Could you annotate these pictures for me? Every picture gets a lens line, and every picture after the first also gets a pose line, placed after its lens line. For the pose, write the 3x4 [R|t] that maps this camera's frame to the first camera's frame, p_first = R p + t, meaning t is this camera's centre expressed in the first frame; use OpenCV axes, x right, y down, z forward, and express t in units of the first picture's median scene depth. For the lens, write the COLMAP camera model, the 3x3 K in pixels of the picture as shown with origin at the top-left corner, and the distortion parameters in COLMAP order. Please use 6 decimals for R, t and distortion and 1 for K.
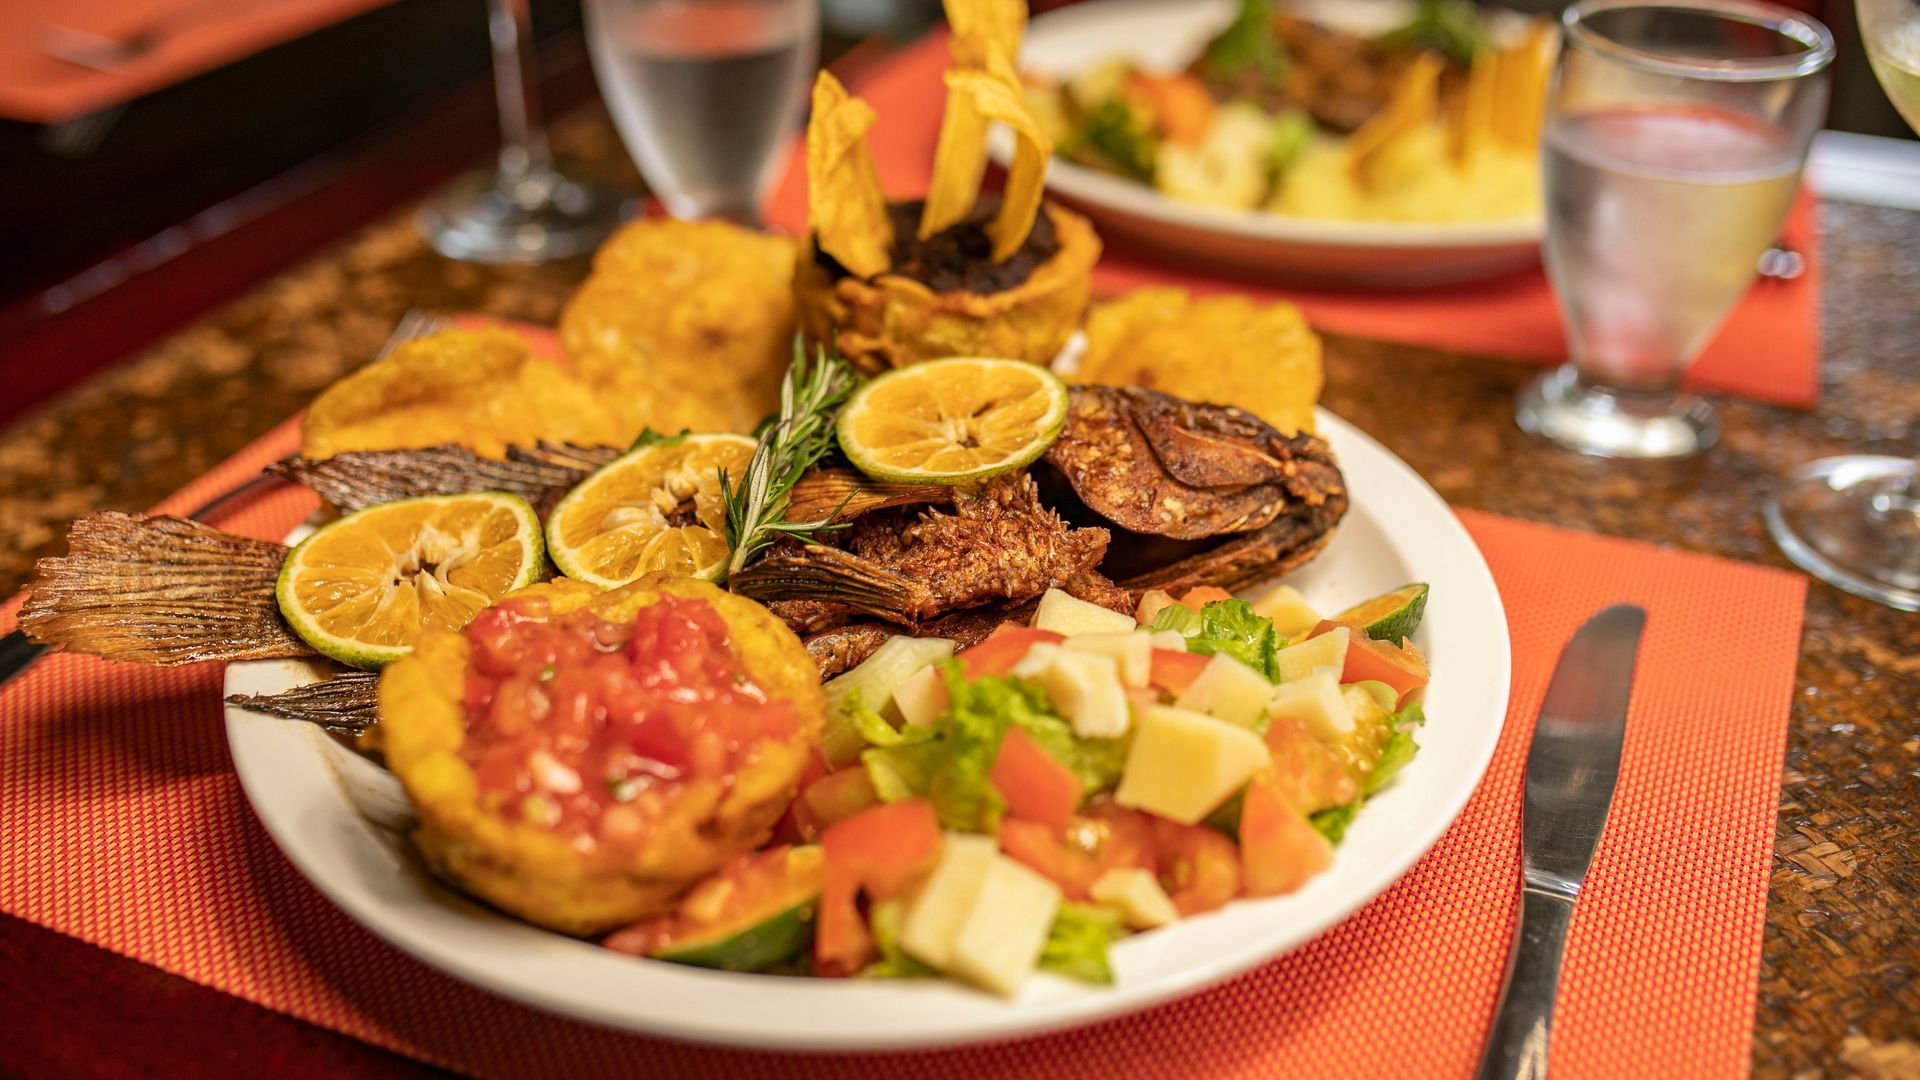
lens RADIAL K [[1923.3, 0, 960.0], [0, 1923.3, 540.0], [0, 0, 1]] dist [-0.044227, 0.020801]
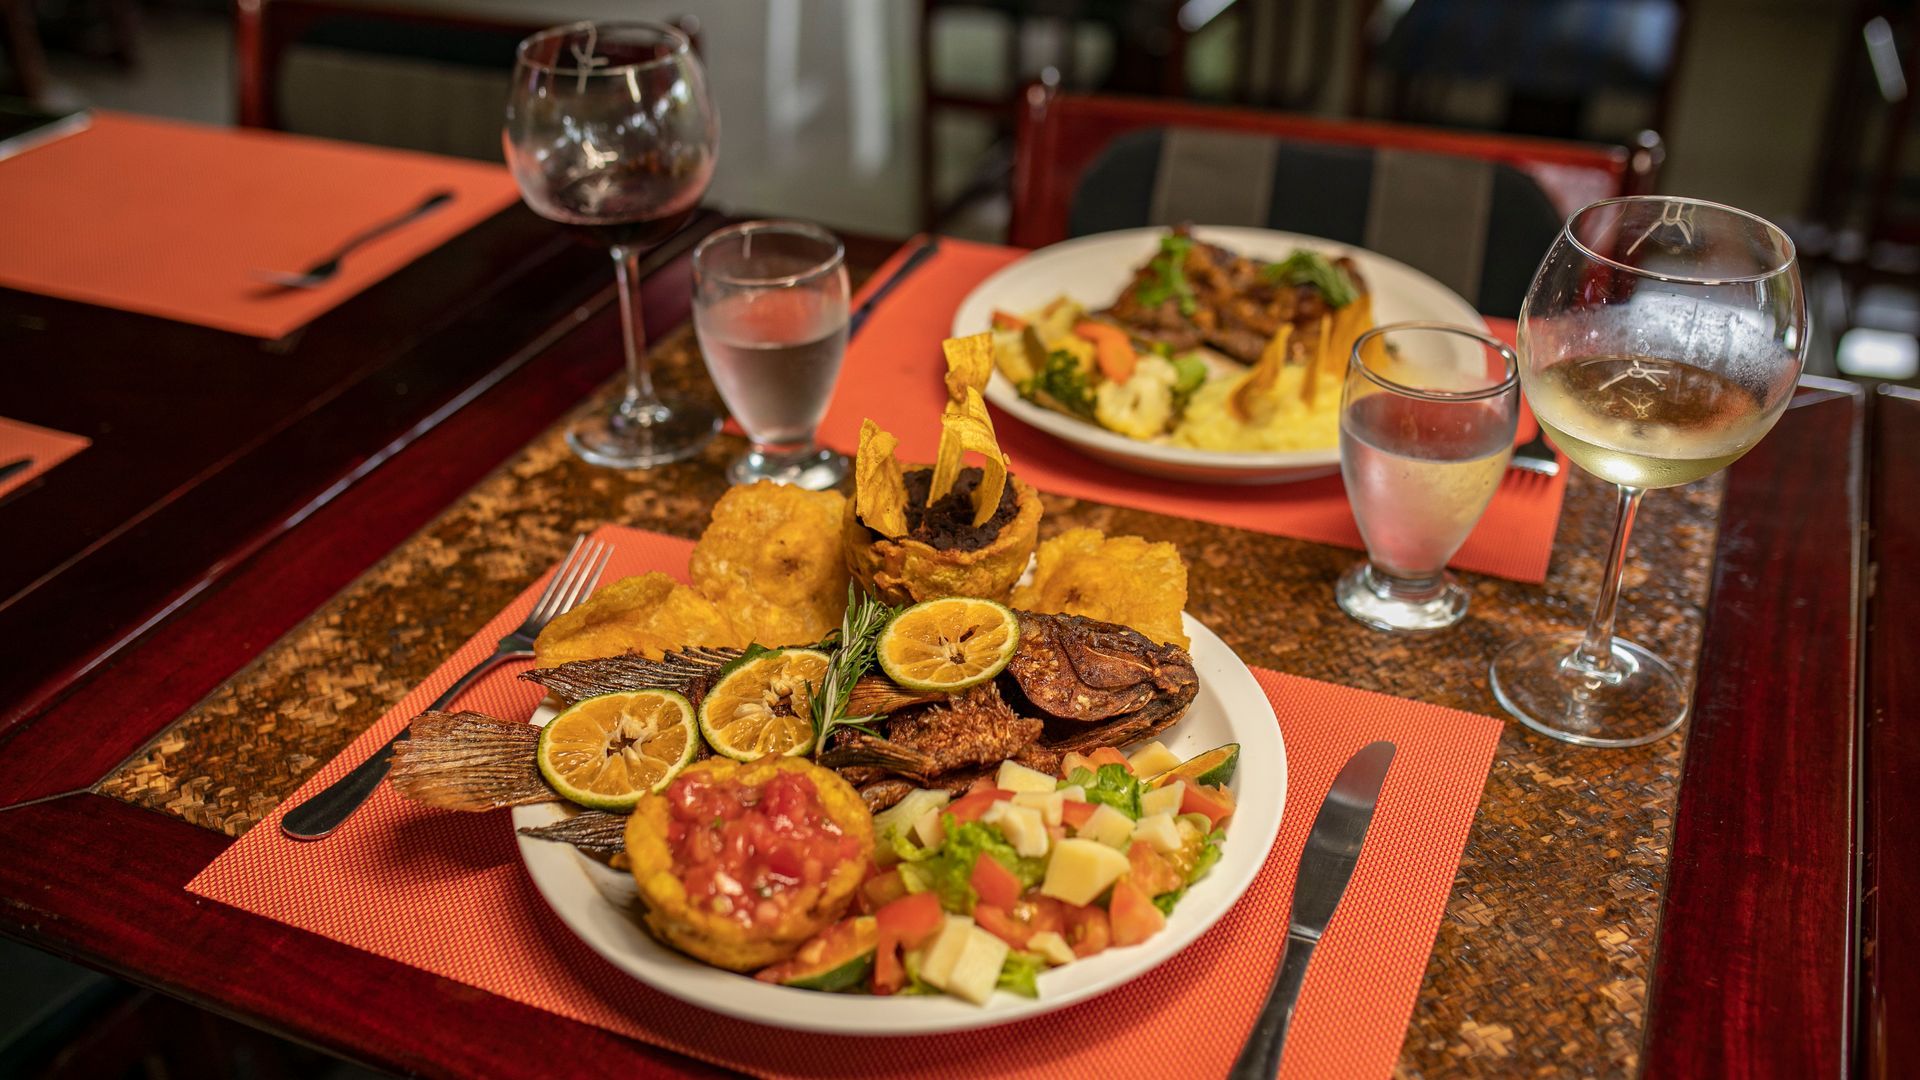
lens RADIAL K [[1923.3, 0, 960.0], [0, 1923.3, 540.0], [0, 0, 1]] dist [-0.044227, 0.020801]
pose [[0.999920, -0.011655, -0.004884, 0.015995], [0.011719, 0.999843, 0.013309, -0.182611], [0.004728, -0.013366, 0.999900, -0.654737]]
